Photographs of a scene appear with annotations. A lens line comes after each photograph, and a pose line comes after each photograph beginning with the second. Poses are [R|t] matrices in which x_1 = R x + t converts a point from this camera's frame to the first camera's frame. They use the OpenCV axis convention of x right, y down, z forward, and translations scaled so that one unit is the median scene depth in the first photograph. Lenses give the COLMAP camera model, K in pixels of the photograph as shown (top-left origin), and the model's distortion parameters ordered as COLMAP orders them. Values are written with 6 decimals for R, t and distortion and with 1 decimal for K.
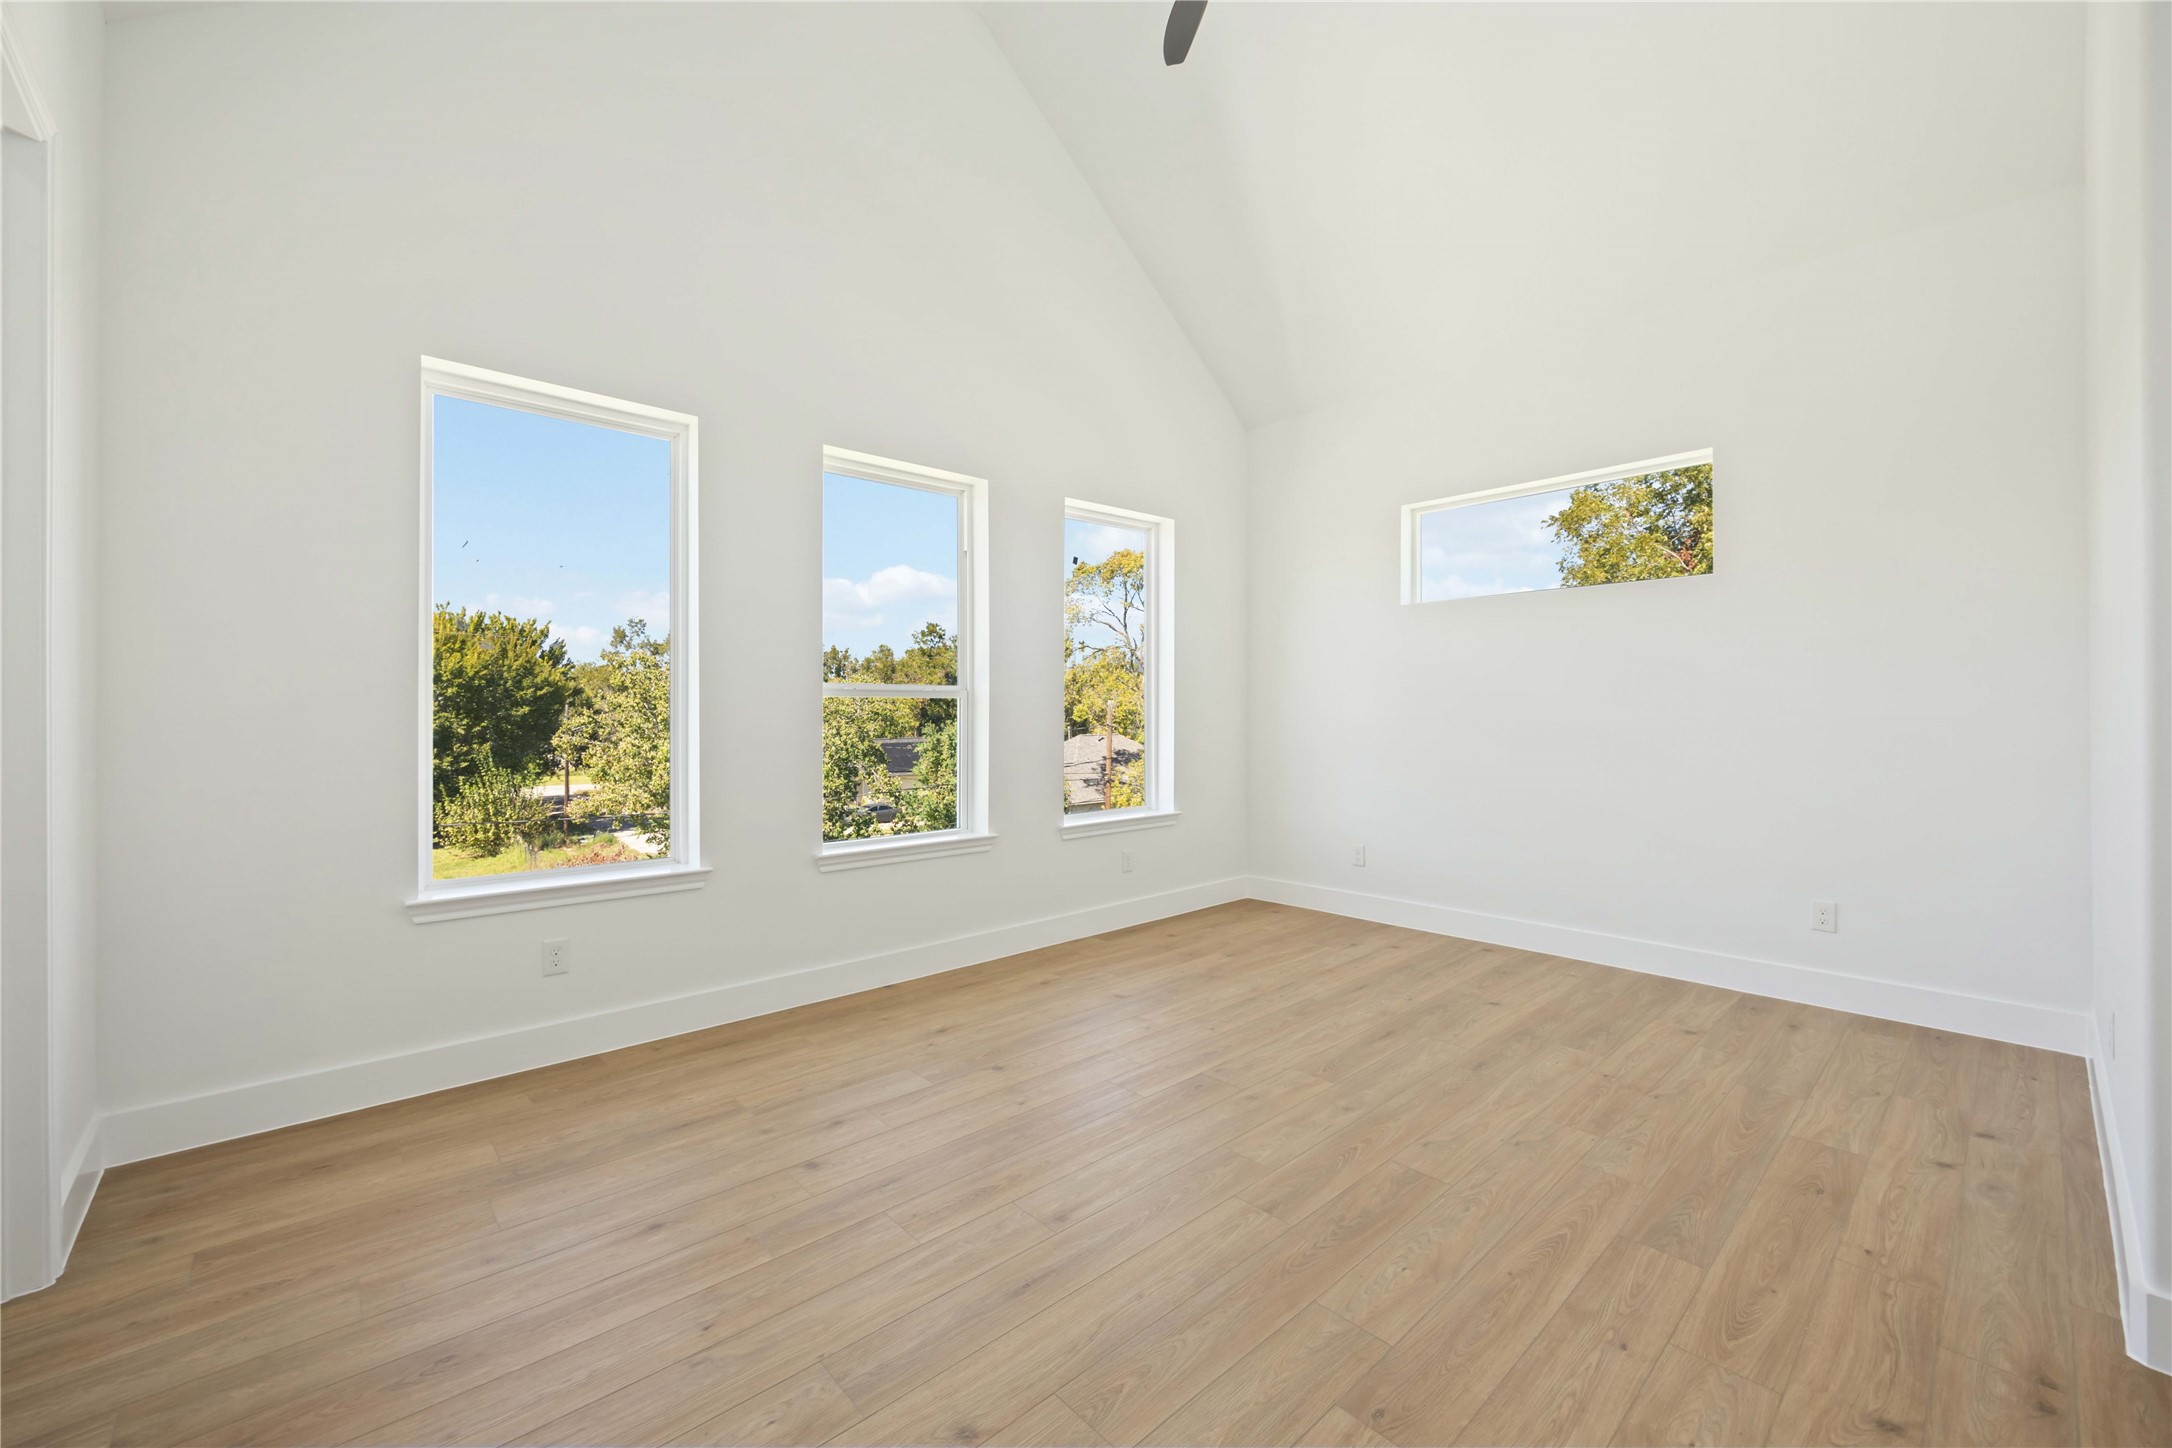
lens RADIAL K [[871.8, 0, 1087.7], [0, 871.8, 714.7], [0, 0, 1]] dist [-0.003822, -0.000366]
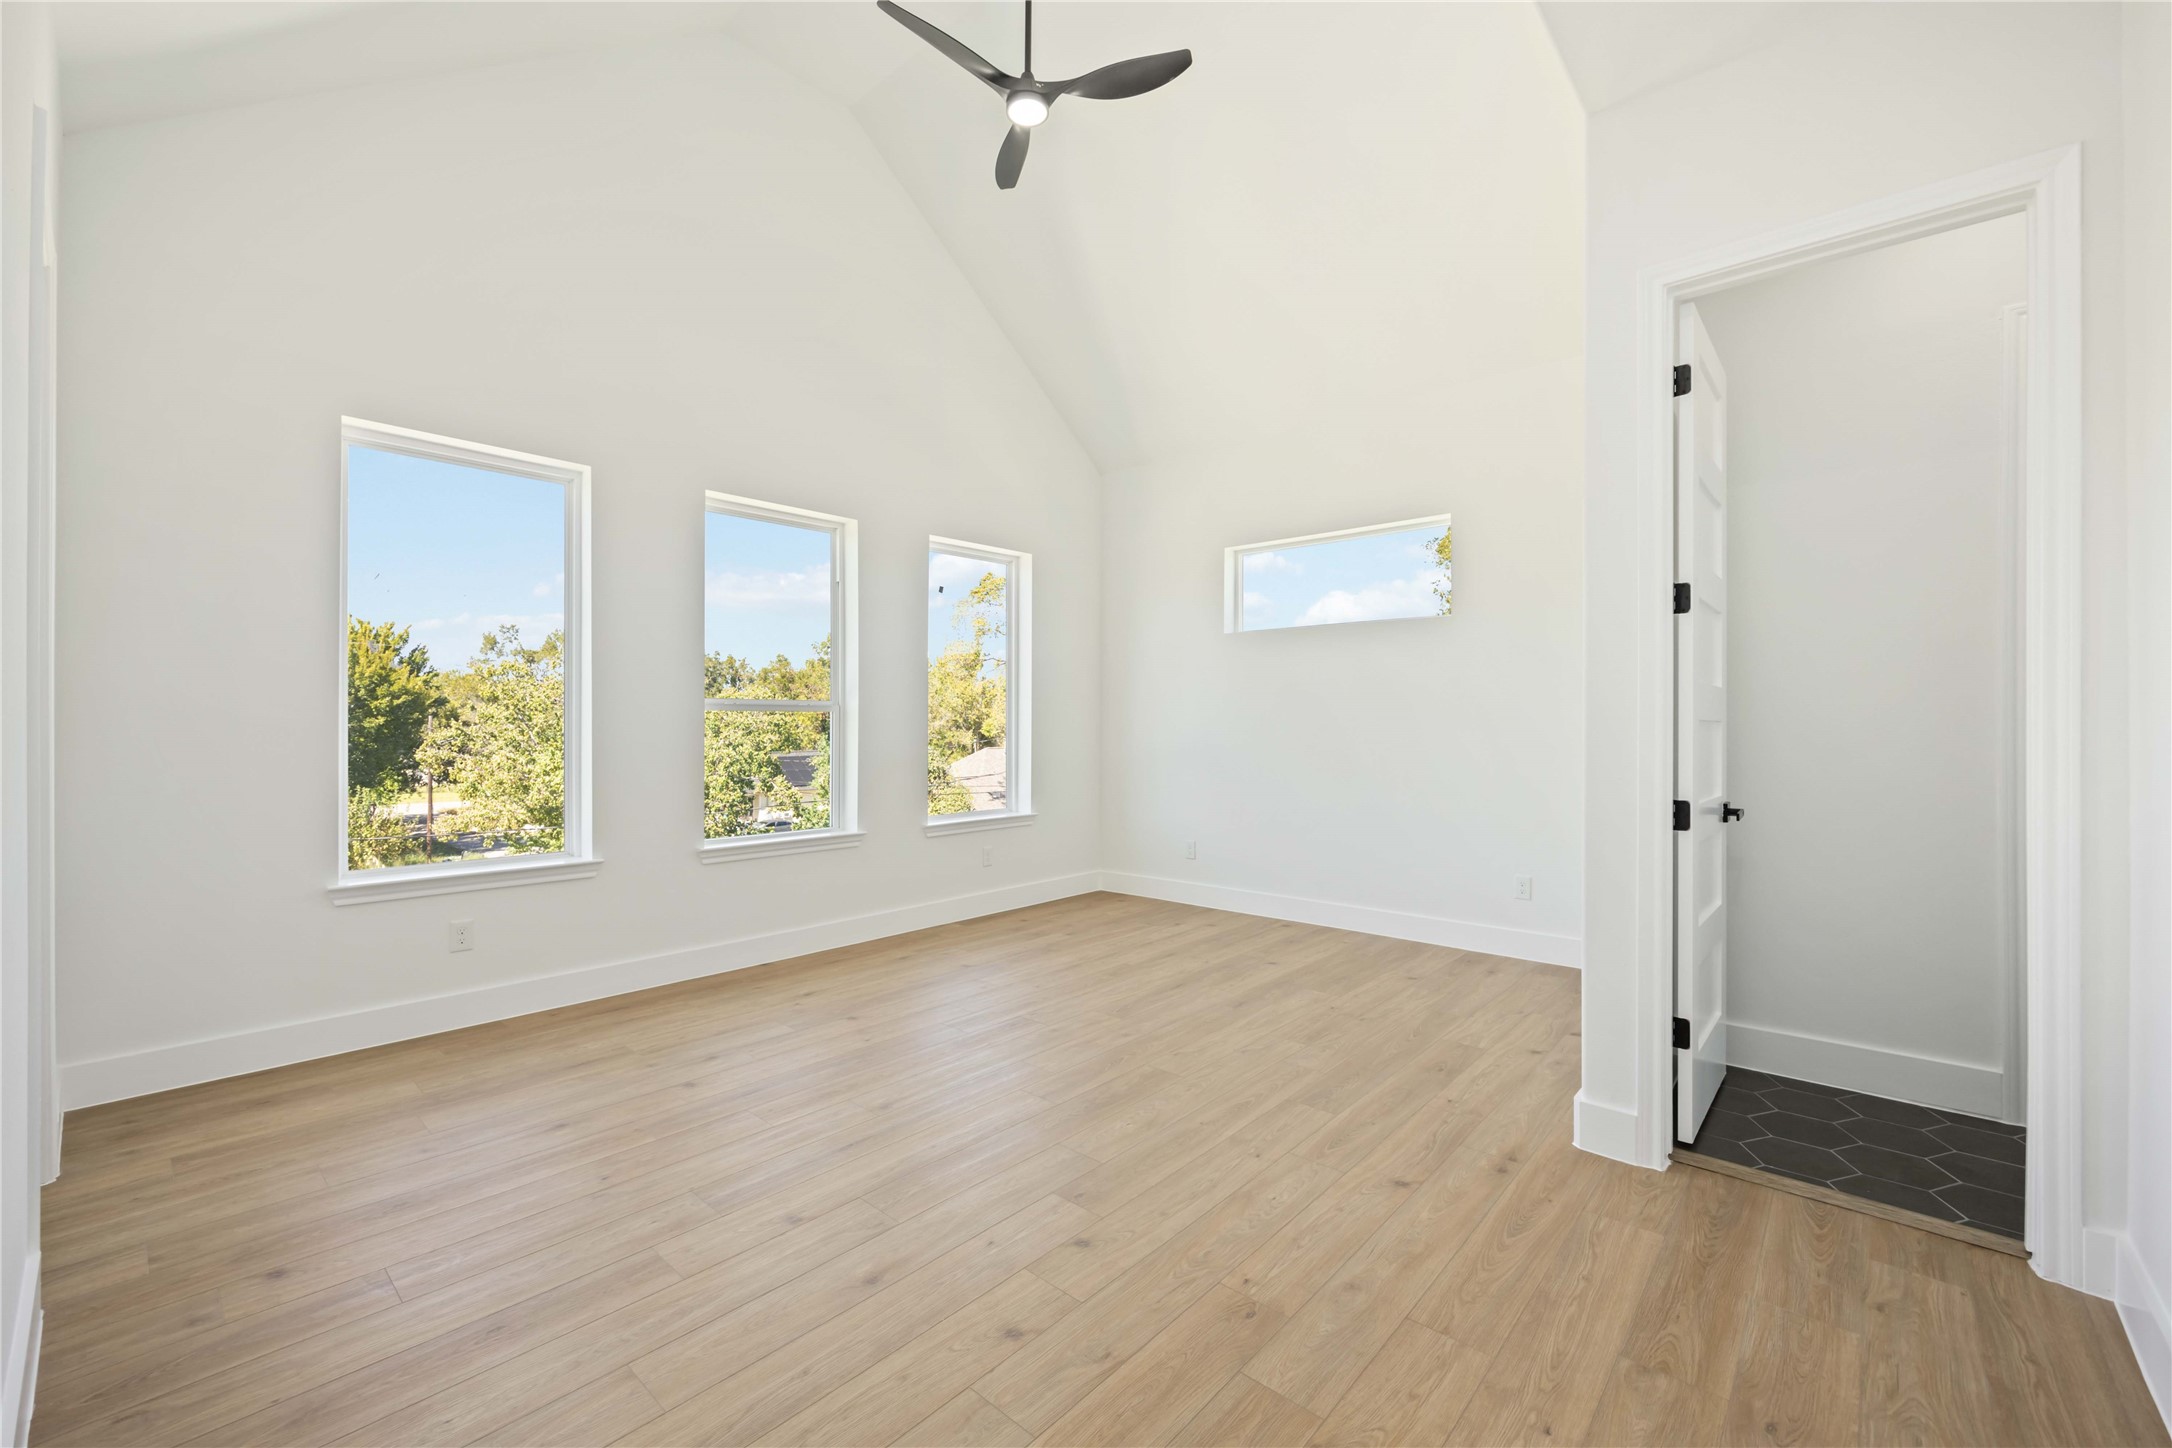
lens RADIAL K [[888.6, 0, 1093.5], [0, 888.6, 733.0], [0, 0, 1]] dist [-0.002070, -0.000660]
pose [[0.994441, 0.001245, 0.105286, 0.103063], [-0.001890, 0.999980, 0.006029, 0.000184], [-0.105276, -0.006195, 0.994424, -0.269165]]
